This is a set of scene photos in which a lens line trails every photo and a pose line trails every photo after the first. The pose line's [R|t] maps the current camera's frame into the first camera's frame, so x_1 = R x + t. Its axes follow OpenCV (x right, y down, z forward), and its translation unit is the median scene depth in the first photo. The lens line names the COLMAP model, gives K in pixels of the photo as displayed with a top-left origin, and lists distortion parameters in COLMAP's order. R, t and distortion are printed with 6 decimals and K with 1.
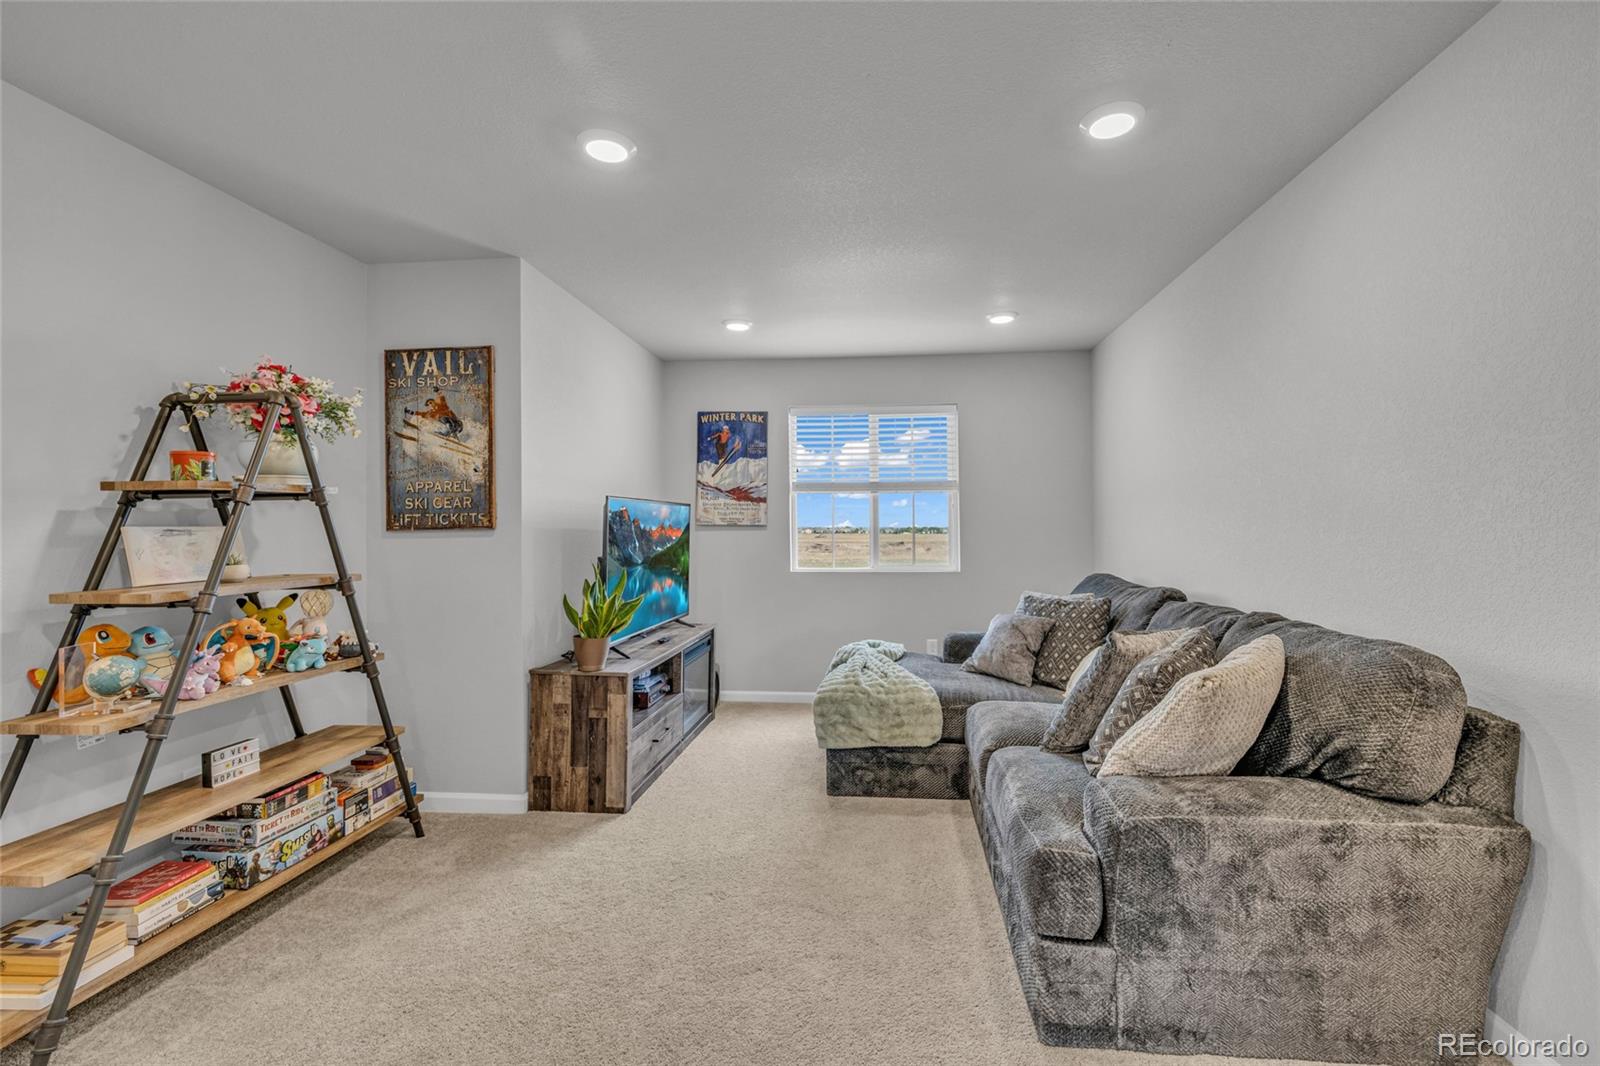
lens RADIAL K [[678.9, 0, 804.8], [0, 678.9, 528.3], [0, 0, 1]] dist [-0.000906, -0.000175]
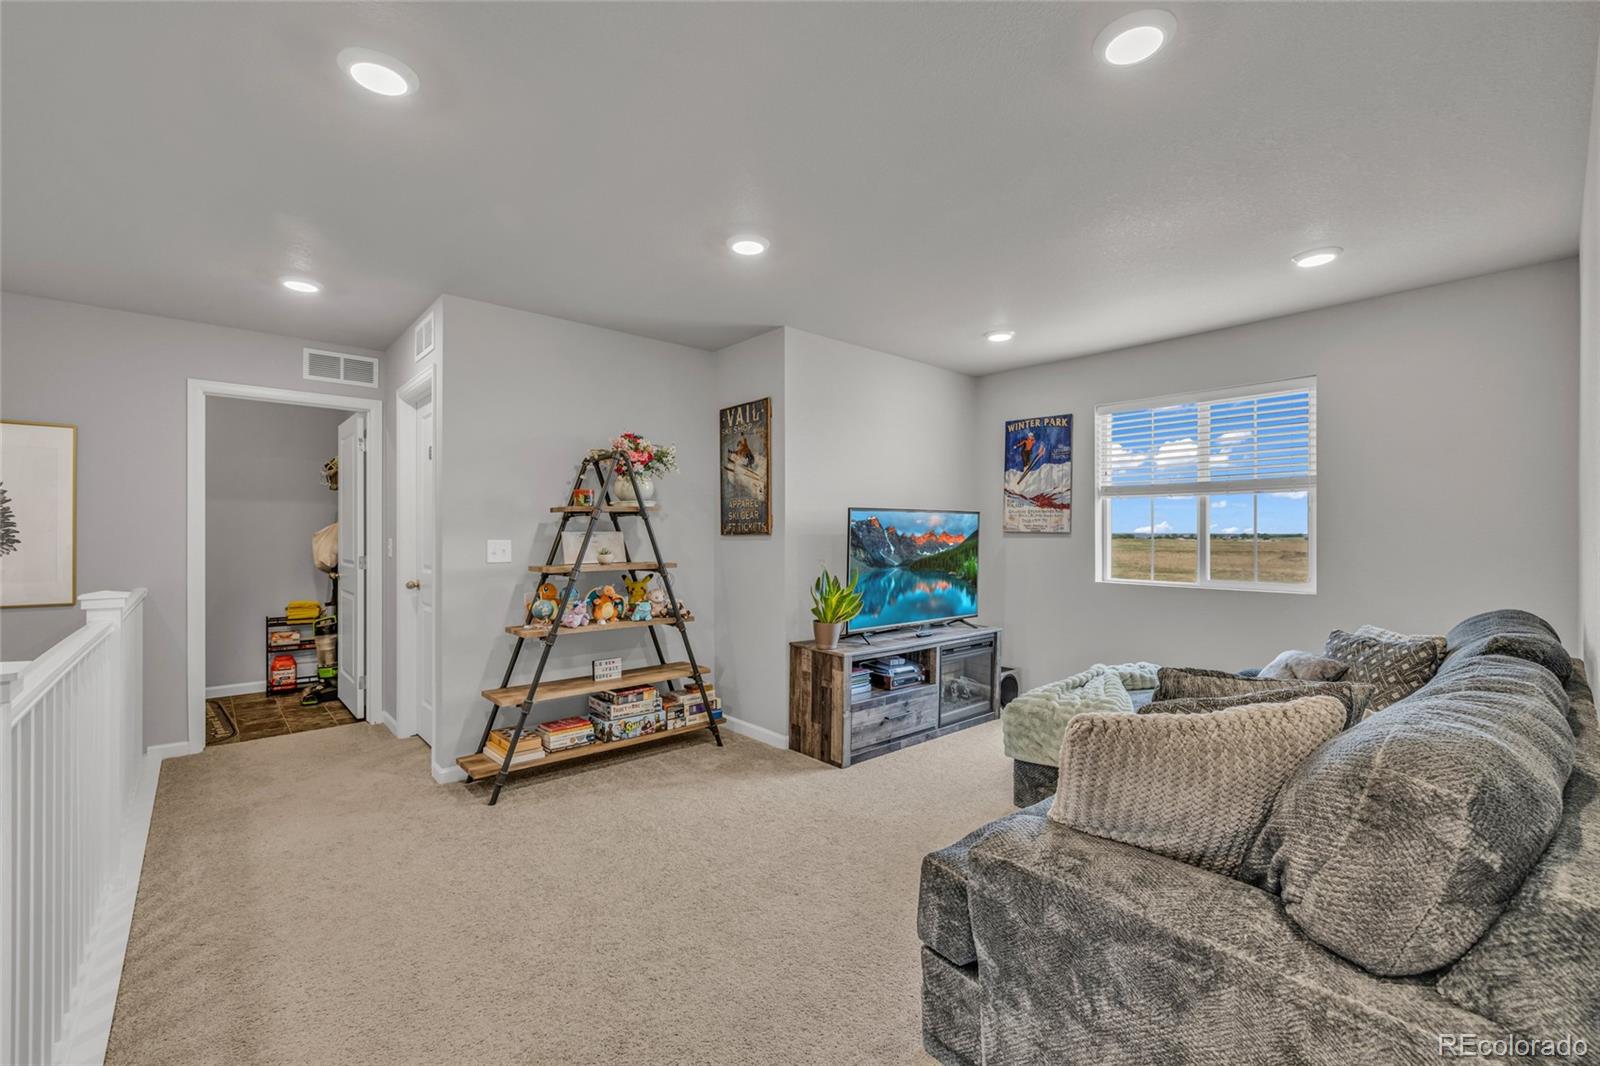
lens RADIAL K [[661.6, 0, 805.9], [0, 661.6, 551.5], [0, 0, 1]] dist [-0.002046, -0.000287]
pose [[0.727400, 0.025430, -0.685742, 0.489930], [-0.007004, 0.999536, 0.029638, -0.004468], [0.686178, -0.016755, 0.727241, 0.097554]]
